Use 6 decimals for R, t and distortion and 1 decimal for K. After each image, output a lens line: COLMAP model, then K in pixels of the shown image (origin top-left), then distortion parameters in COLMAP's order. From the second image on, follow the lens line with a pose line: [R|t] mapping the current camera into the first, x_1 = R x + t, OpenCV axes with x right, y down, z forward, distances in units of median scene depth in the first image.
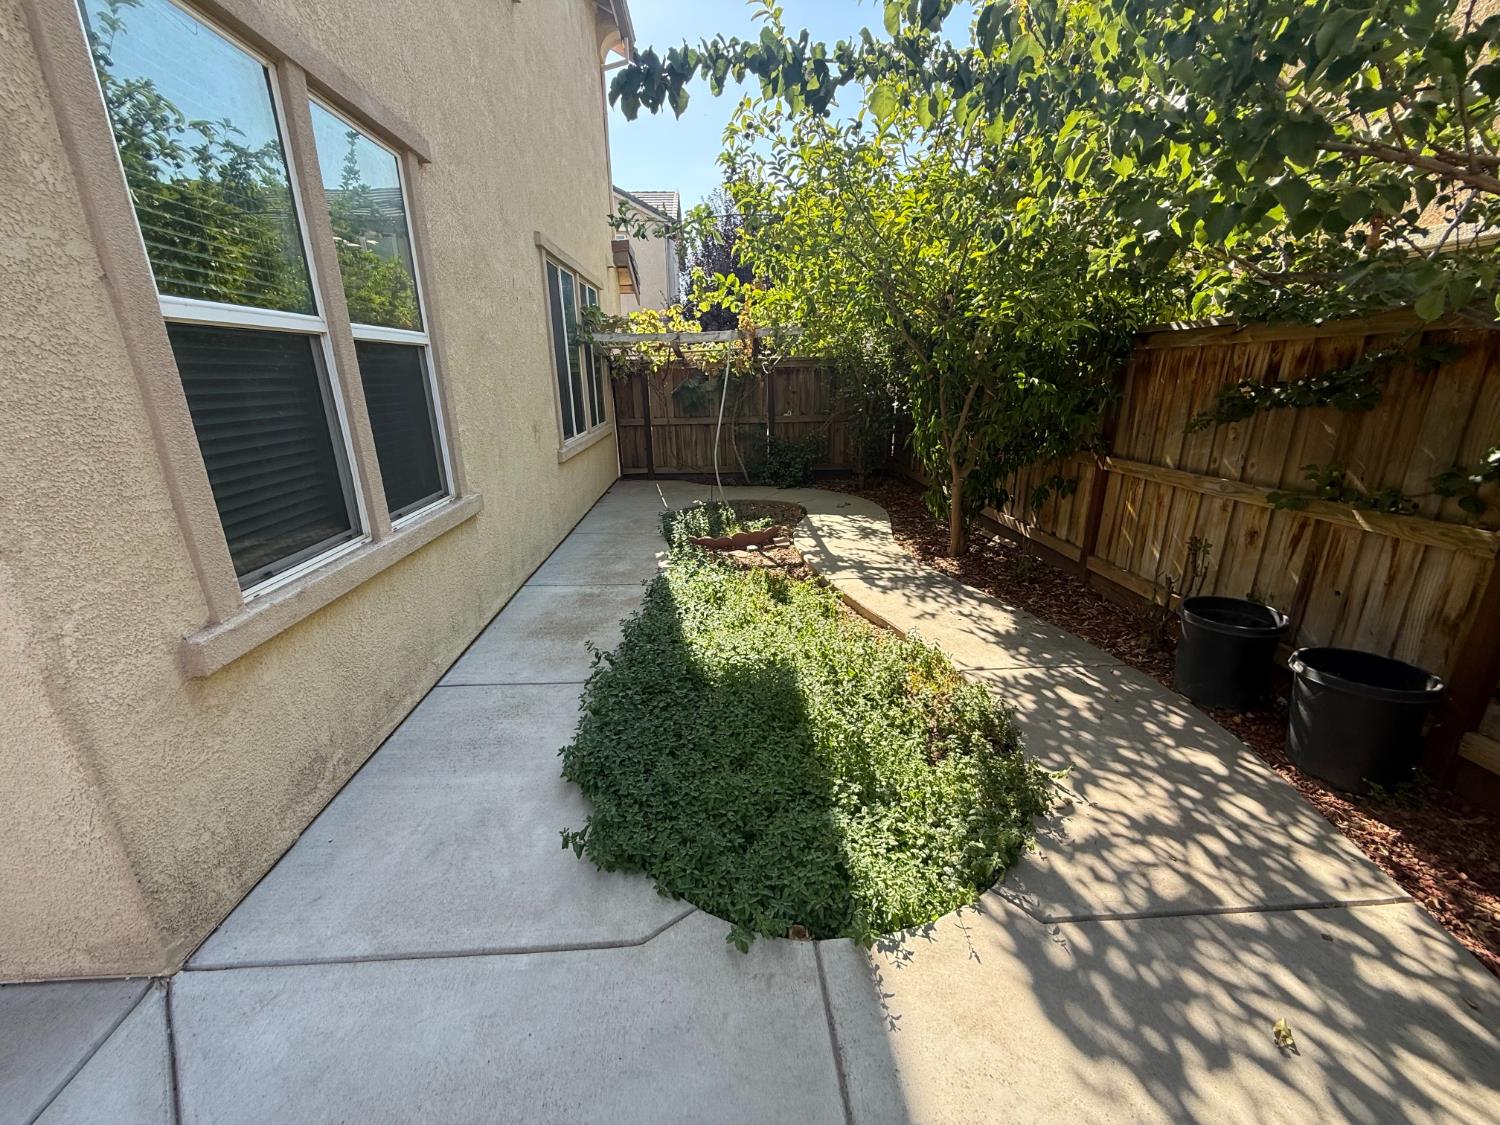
lens RADIAL K [[598.9, 0, 744.3], [0, 598.9, 560.0], [0, 0, 1]] dist [-0.000182, -0.000137]
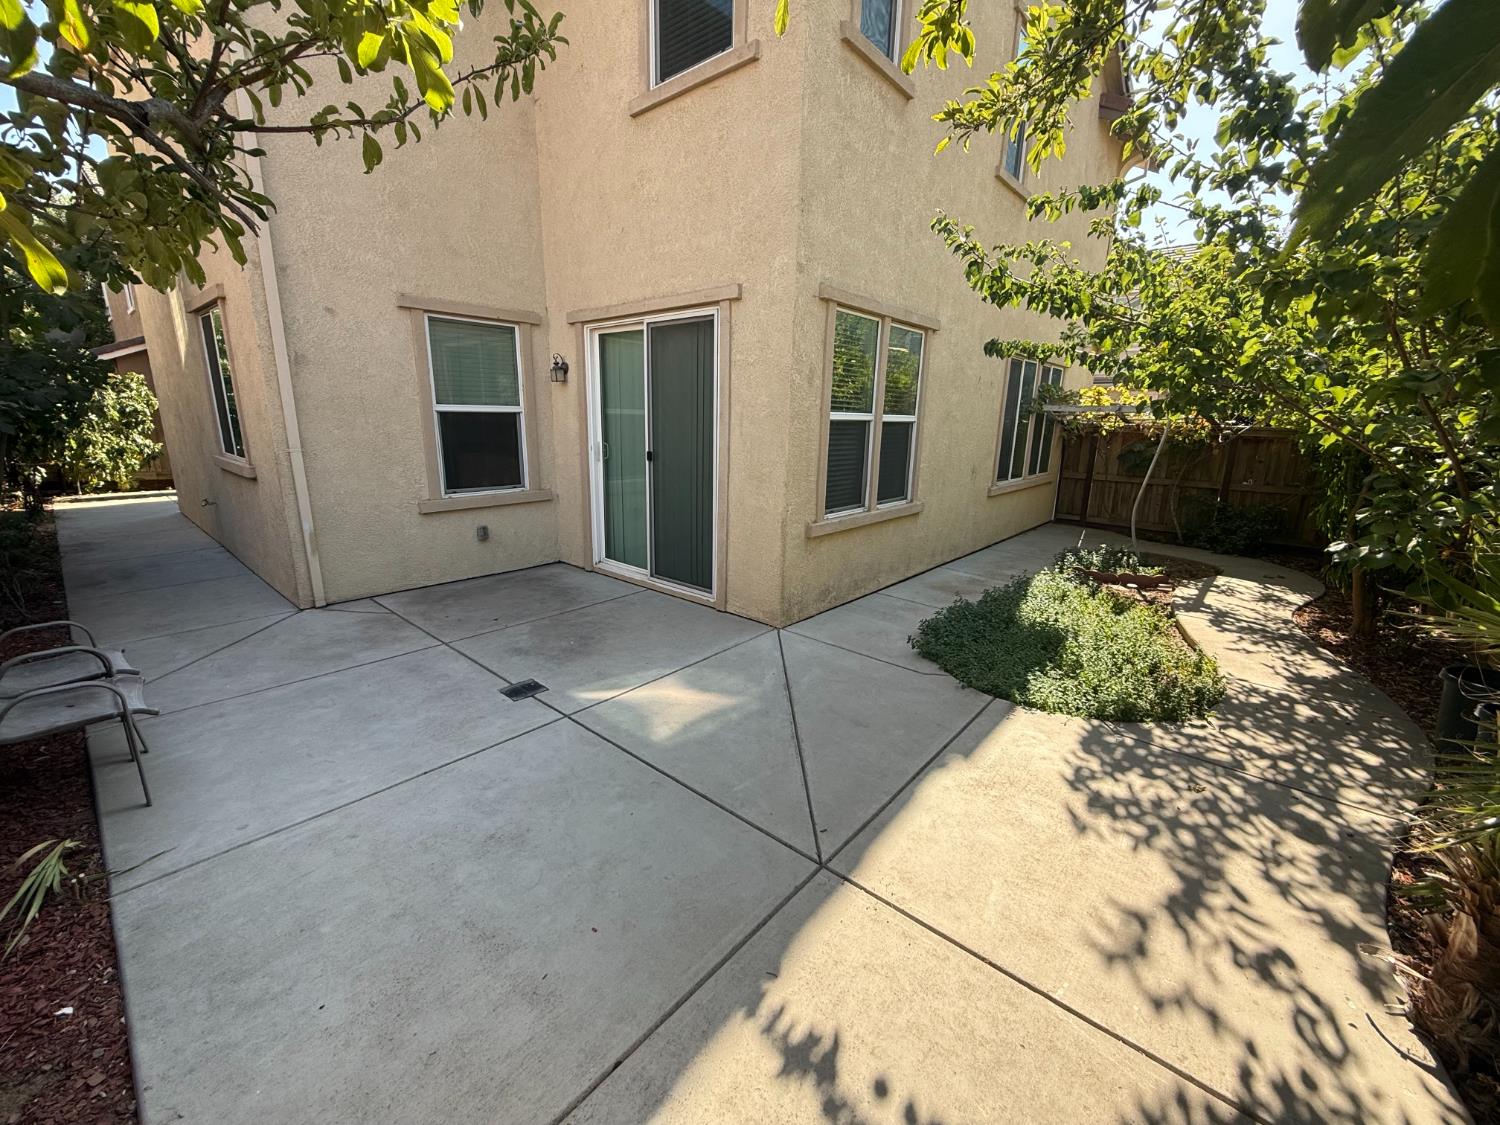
lens RADIAL K [[598.9, 0, 744.3], [0, 598.9, 560.0], [0, 0, 1]] dist [-0.000182, -0.000137]
pose [[0.718098, 0.191546, -0.669063, 0.557406], [-0.239873, 0.970589, 0.020417, 0.206005], [0.653296, 0.145829, 0.742926, -0.899885]]
